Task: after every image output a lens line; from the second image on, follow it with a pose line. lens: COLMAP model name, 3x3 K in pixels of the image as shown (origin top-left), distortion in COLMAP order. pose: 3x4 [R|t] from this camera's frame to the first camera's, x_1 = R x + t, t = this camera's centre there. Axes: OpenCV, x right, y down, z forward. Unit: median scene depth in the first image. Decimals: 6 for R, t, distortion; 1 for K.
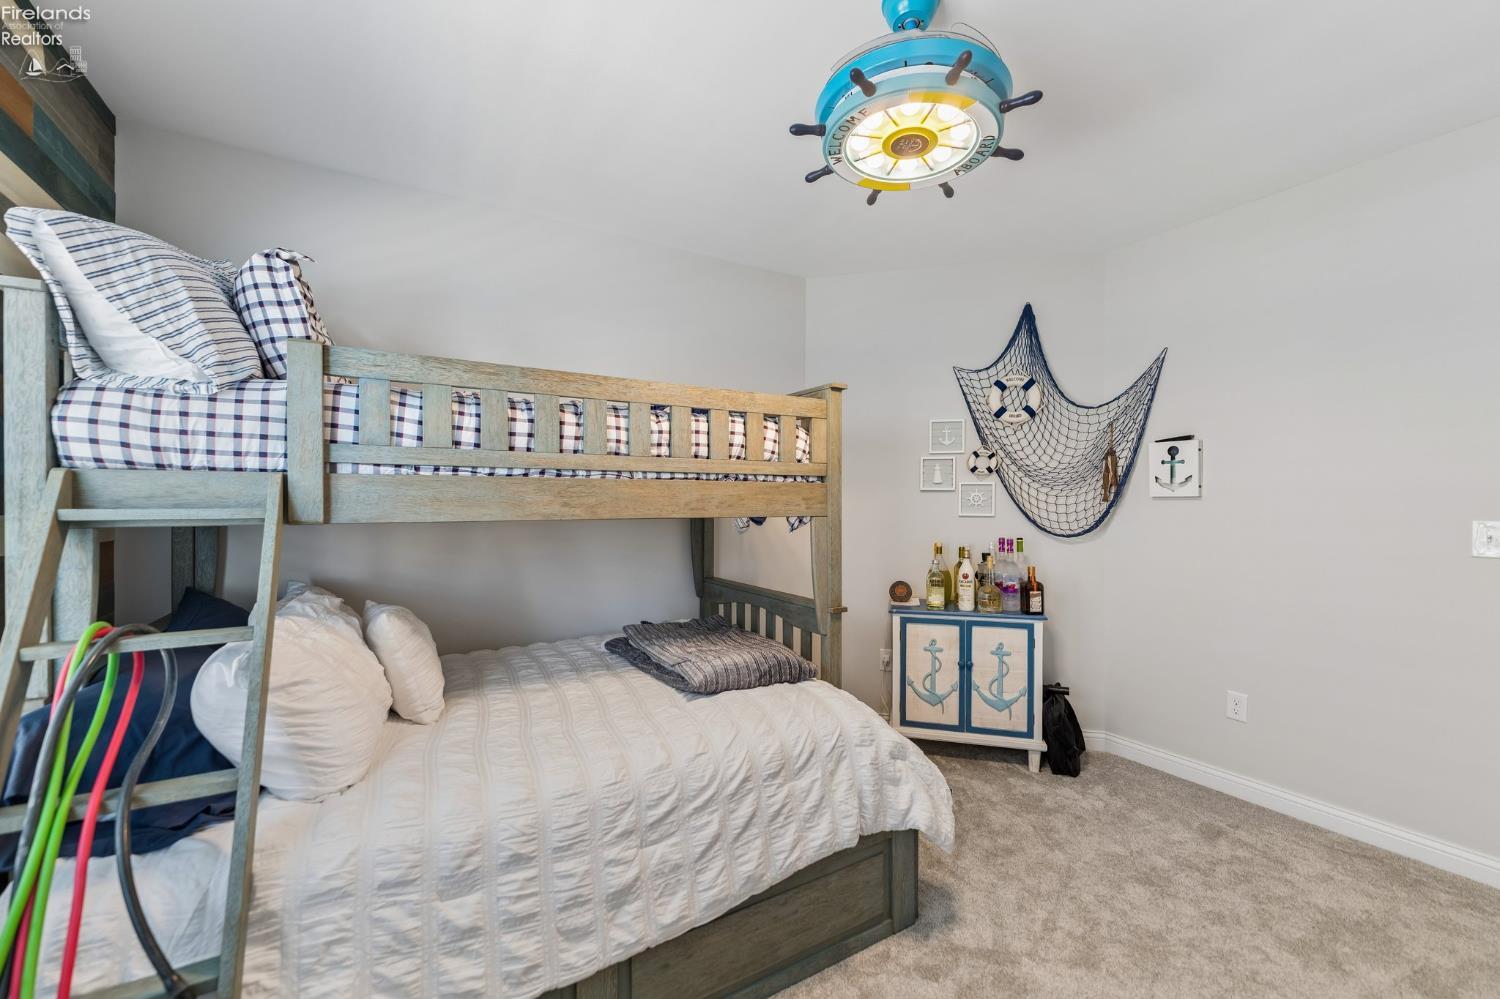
lens RADIAL K [[597.2, 0, 746.7], [0, 597.2, 500.3], [0, 0, 1]] dist [-0.007167, -0.000047]
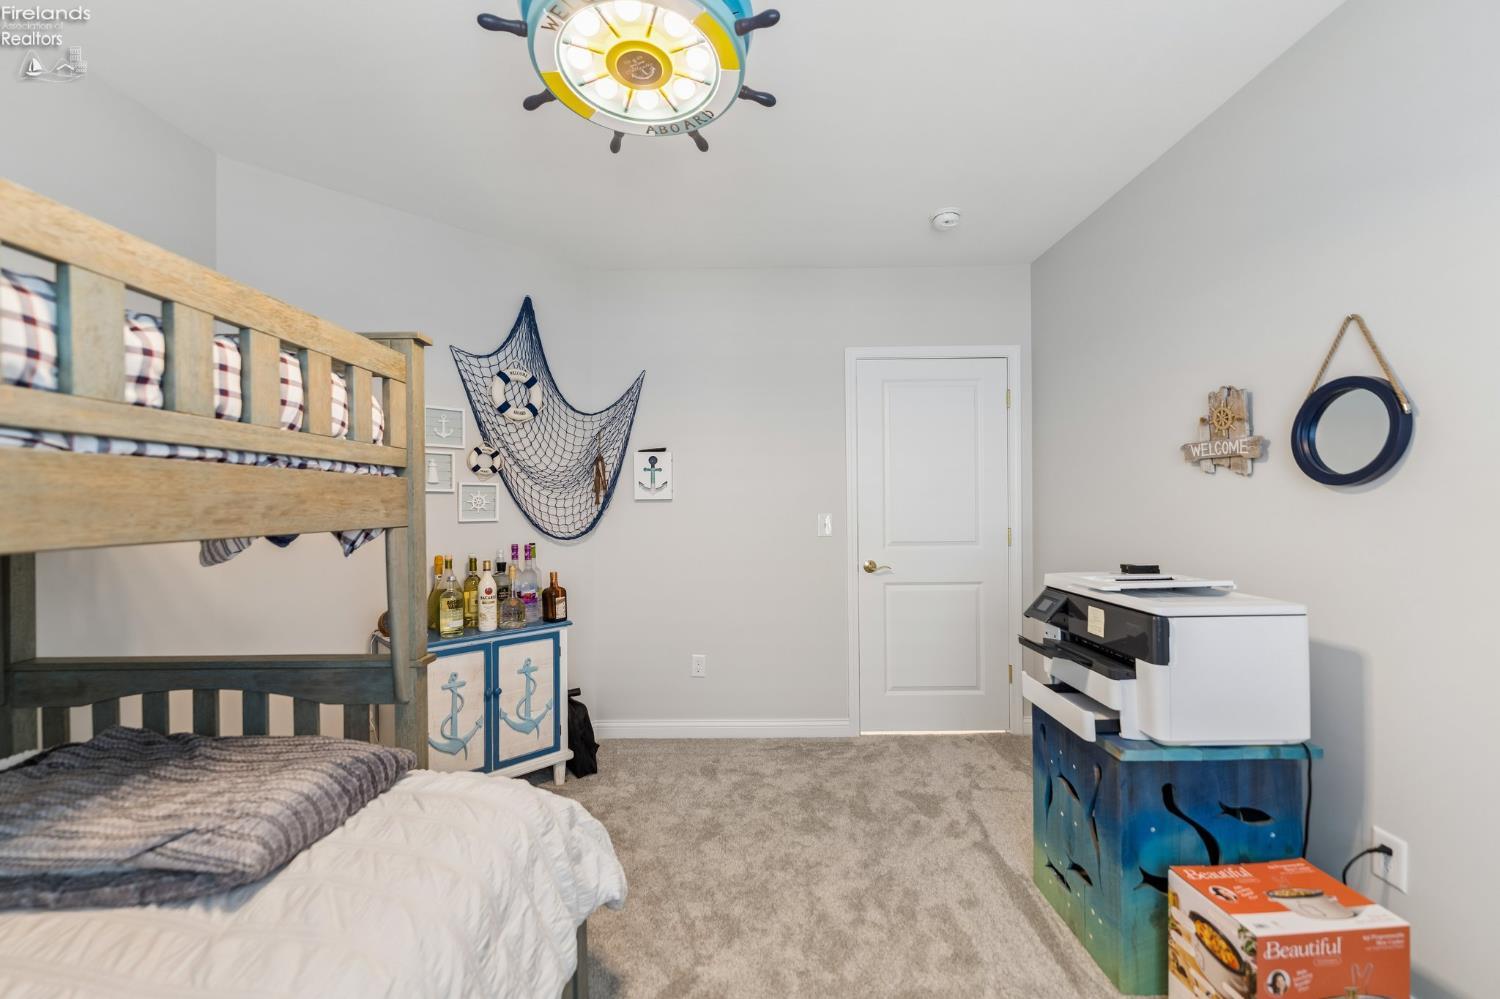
lens RADIAL K [[597.2, 0, 742.7], [0, 597.2, 504.5], [0, 0, 1]] dist [-0.007167, -0.000047]
pose [[0.509894, -0.006414, 0.860213, -0.218496], [0.007820, 0.999965, 0.002821, 0.002052], [-0.860201, 0.005289, 0.509927, 0.279896]]
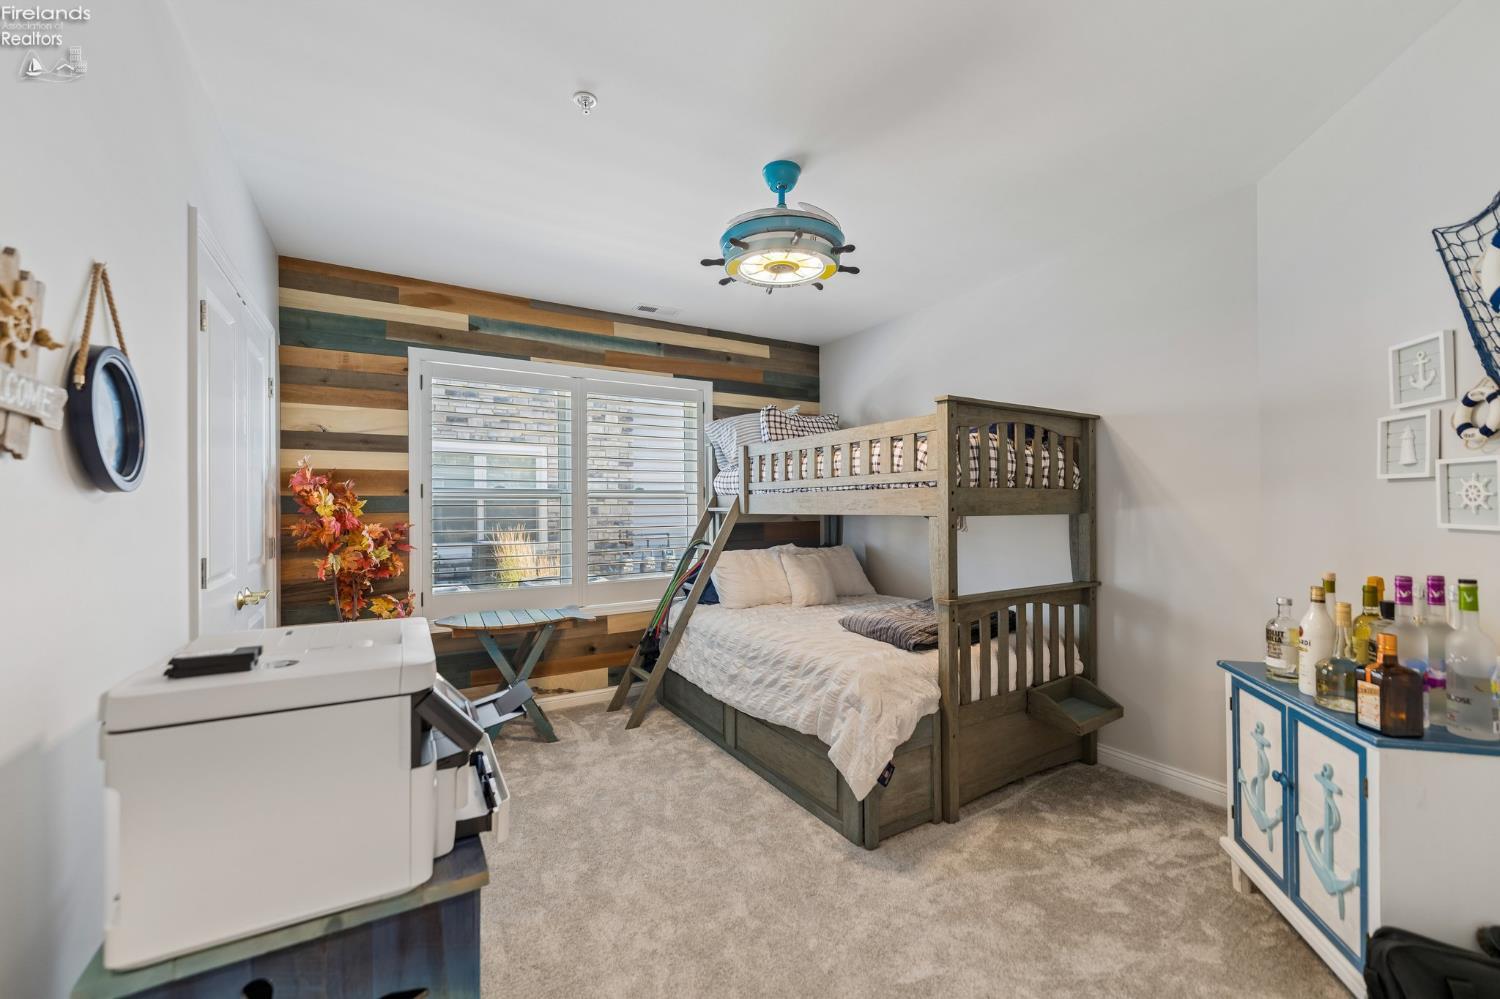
lens RADIAL K [[597.2, 0, 756.1], [0, 597.2, 506.3], [0, 0, 1]] dist [-0.007167, -0.000047]
pose [[0.021343, -0.004858, -0.999760, 1.073356], [0.004849, 0.999977, -0.004756, 0.009670], [0.999760, -0.004746, 0.021366, 0.541362]]
